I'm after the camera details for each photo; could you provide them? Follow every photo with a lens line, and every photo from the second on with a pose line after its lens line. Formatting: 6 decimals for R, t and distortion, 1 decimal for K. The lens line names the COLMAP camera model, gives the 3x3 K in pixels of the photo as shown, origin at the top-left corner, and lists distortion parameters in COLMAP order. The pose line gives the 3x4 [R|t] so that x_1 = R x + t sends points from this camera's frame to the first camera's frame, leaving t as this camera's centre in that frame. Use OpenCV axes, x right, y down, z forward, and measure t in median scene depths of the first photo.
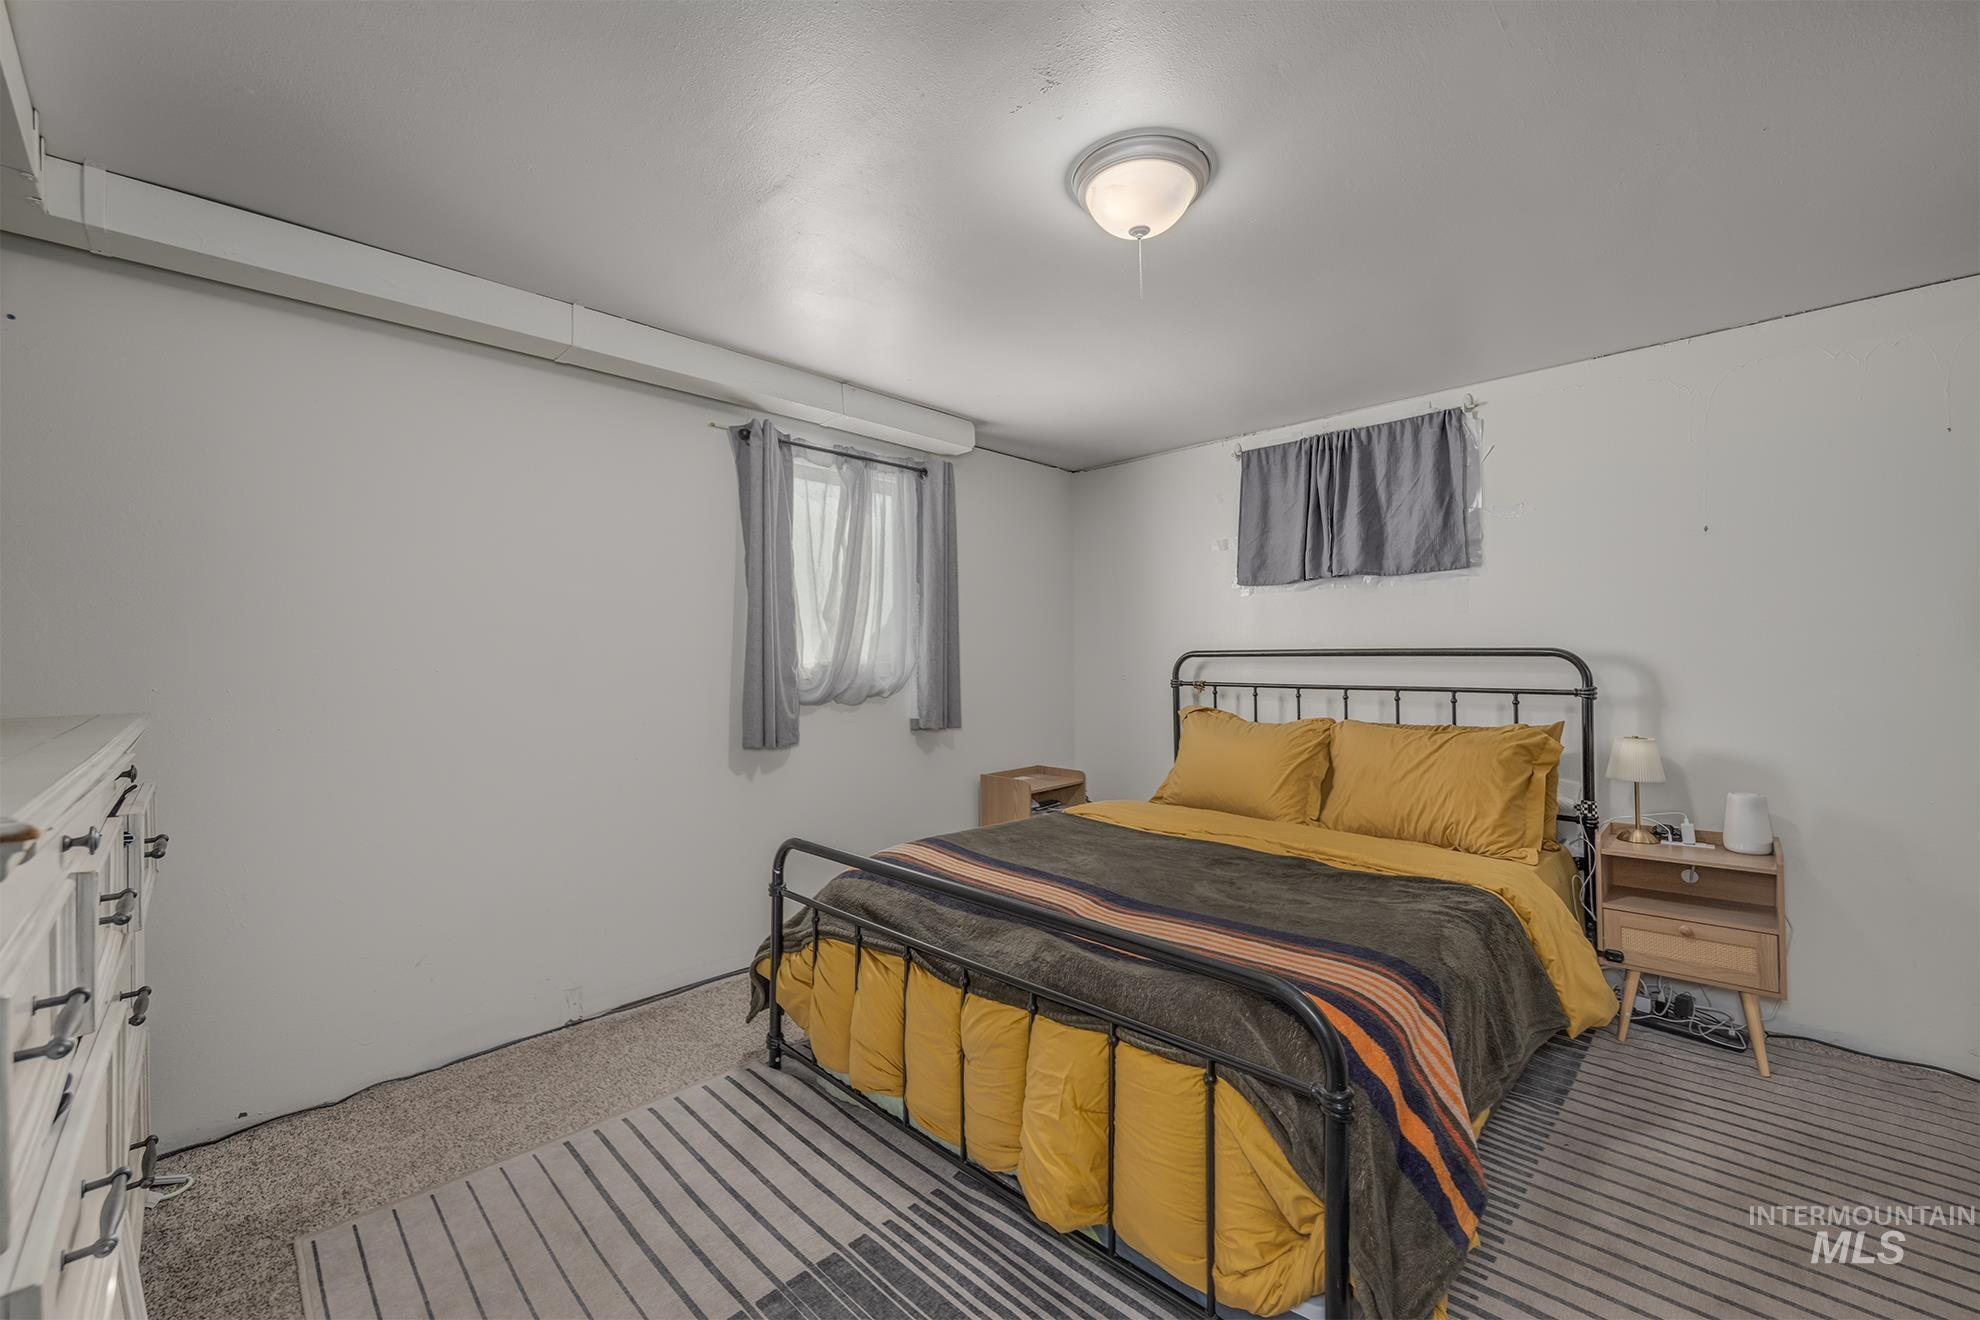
lens RADIAL K [[784.6, 0, 991.6], [0, 784.6, 655.9], [0, 0, 1]] dist [0.003440, 0.000135]
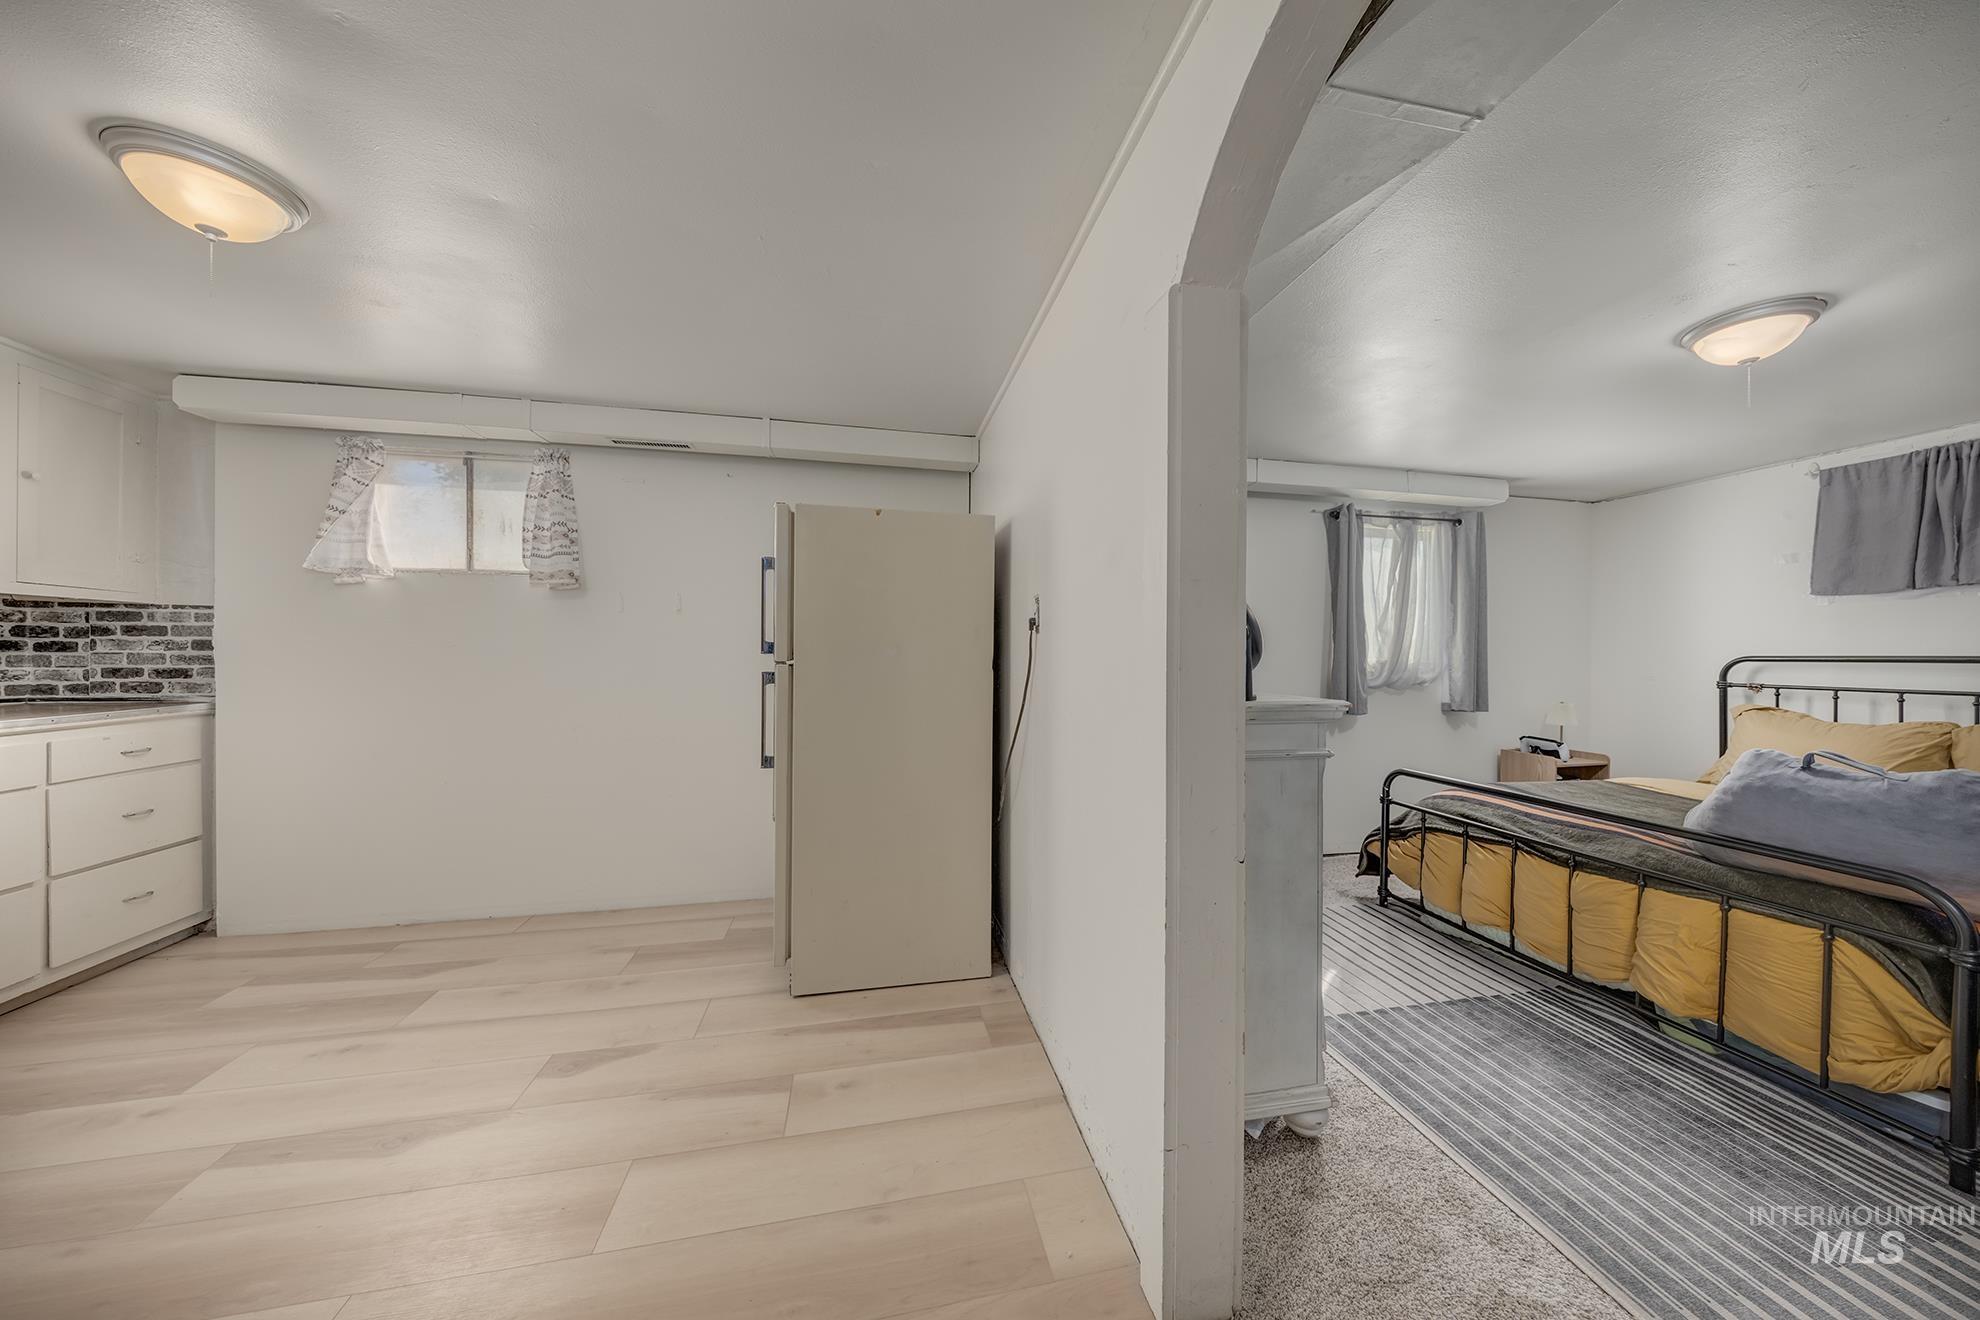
lens RADIAL K [[623.6, 0, 991.1], [0, 623.6, 657.6], [0, 0, 1]] dist [-0.006653, 0.000164]
pose [[0.832474, 0.015018, -0.553860, -0.187231], [-0.011194, 0.999884, 0.010287, -0.001192], [0.553951, -0.002364, 0.832546, -0.398750]]
